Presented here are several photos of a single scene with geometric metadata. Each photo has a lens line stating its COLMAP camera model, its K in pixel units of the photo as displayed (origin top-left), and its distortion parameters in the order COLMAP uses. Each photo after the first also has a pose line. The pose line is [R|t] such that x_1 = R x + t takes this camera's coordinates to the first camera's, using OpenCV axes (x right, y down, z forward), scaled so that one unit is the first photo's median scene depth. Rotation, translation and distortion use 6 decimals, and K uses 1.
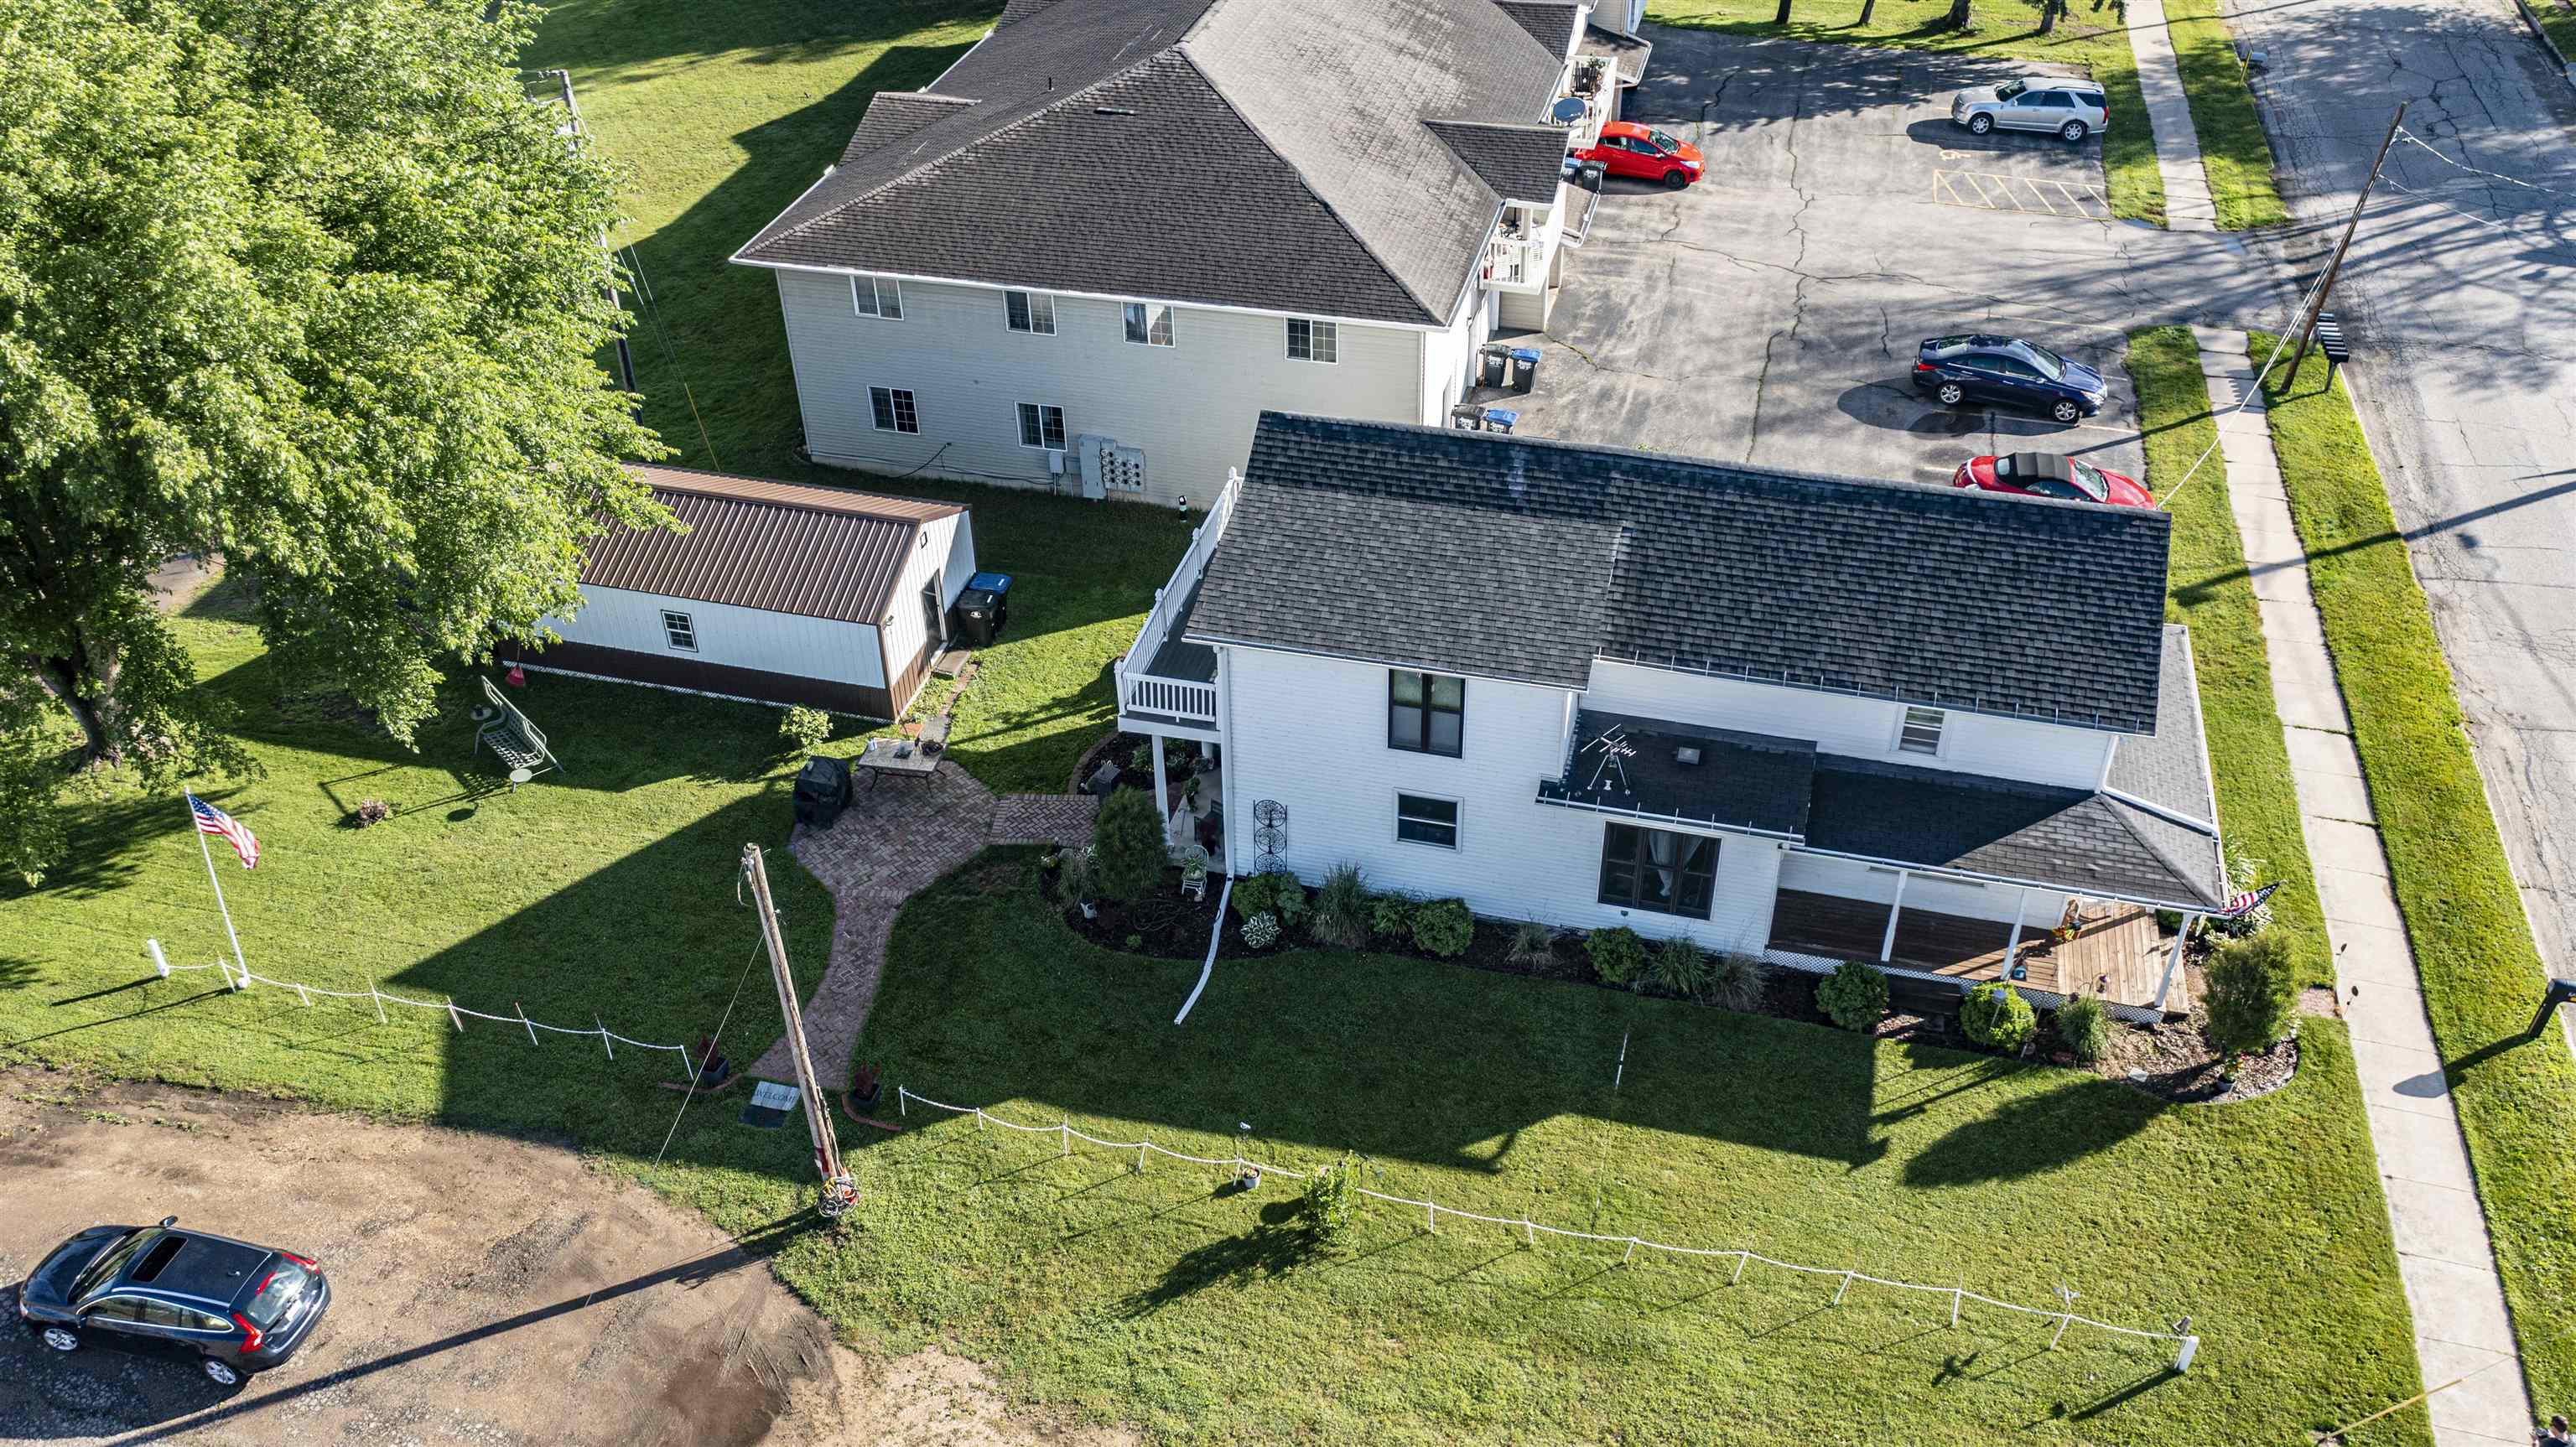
lens RADIAL K [[2037.6, 0, 1289.0], [0, 2037.6, 729.3], [0, 0, 1]] dist [-0.022418, 0.007455]
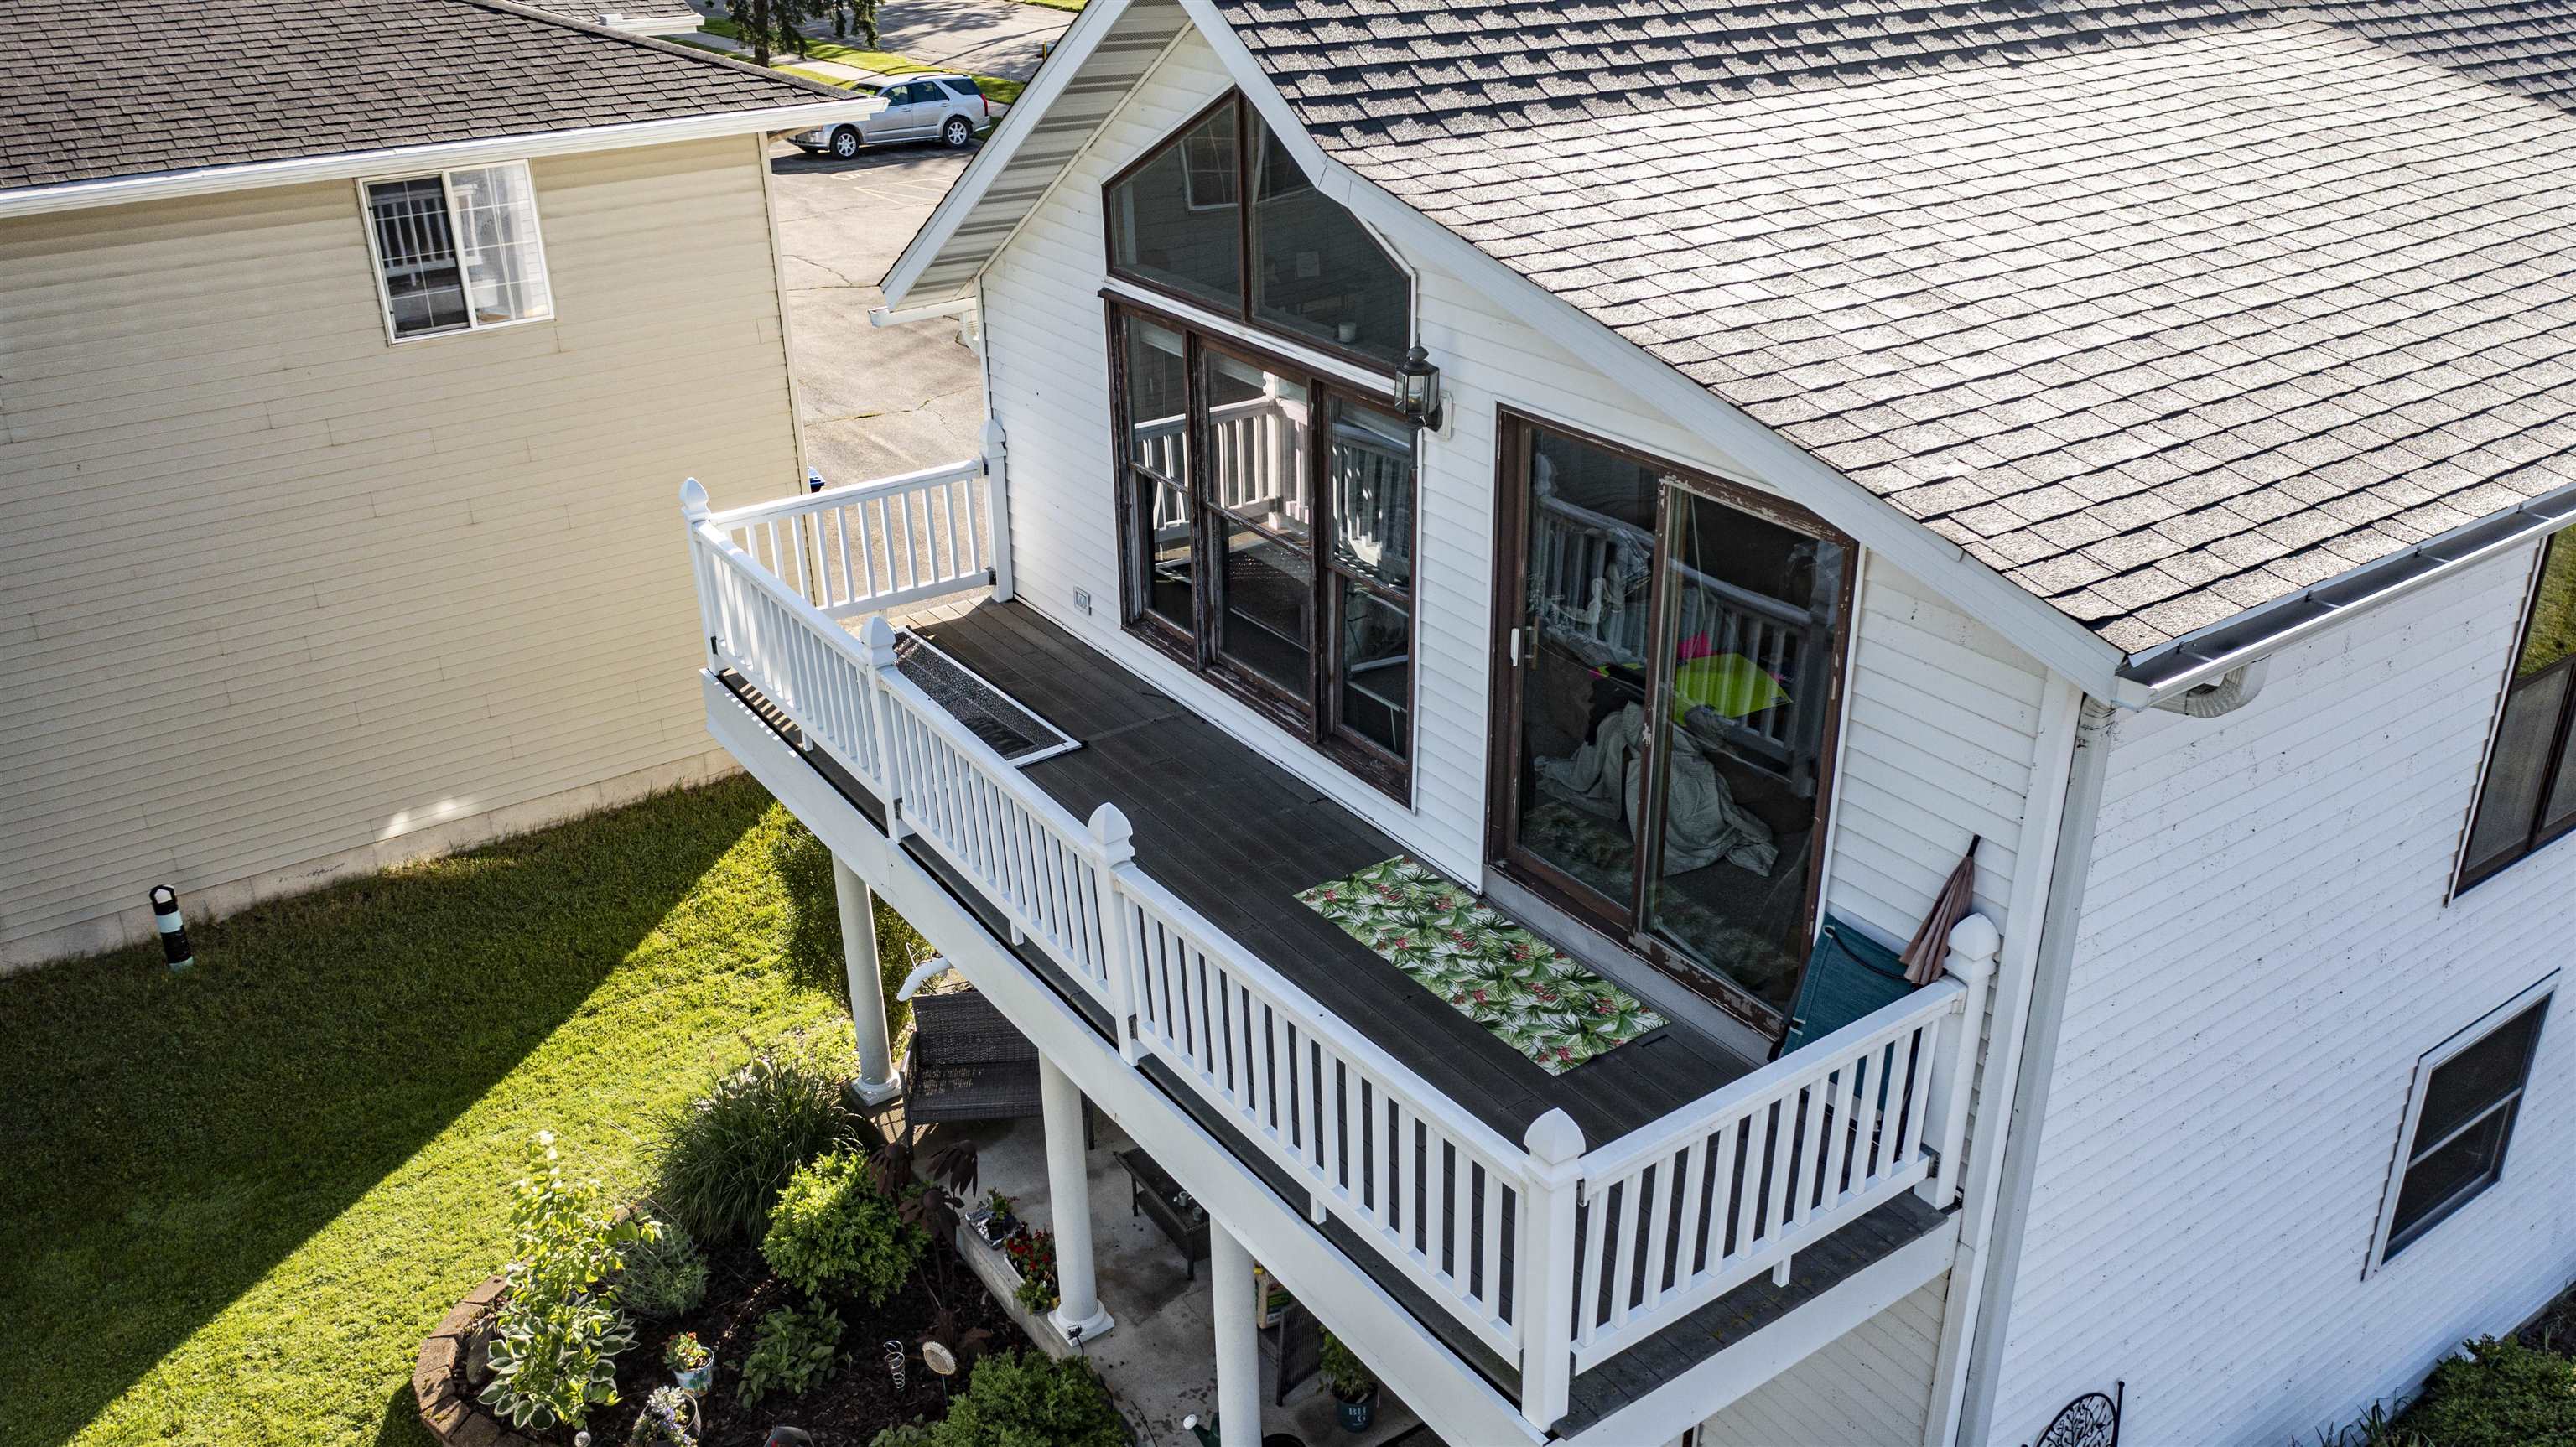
lens RADIAL K [[2037.6, 0, 1289.0], [0, 2037.6, 729.3], [0, 0, 1]] dist [-0.022418, 0.007455]
pose [[0.649810, -0.319928, 0.689487, -0.202961], [0.458920, 0.888244, -0.020358, -0.067711], [-0.605920, 0.329648, 0.724012, 0.905364]]
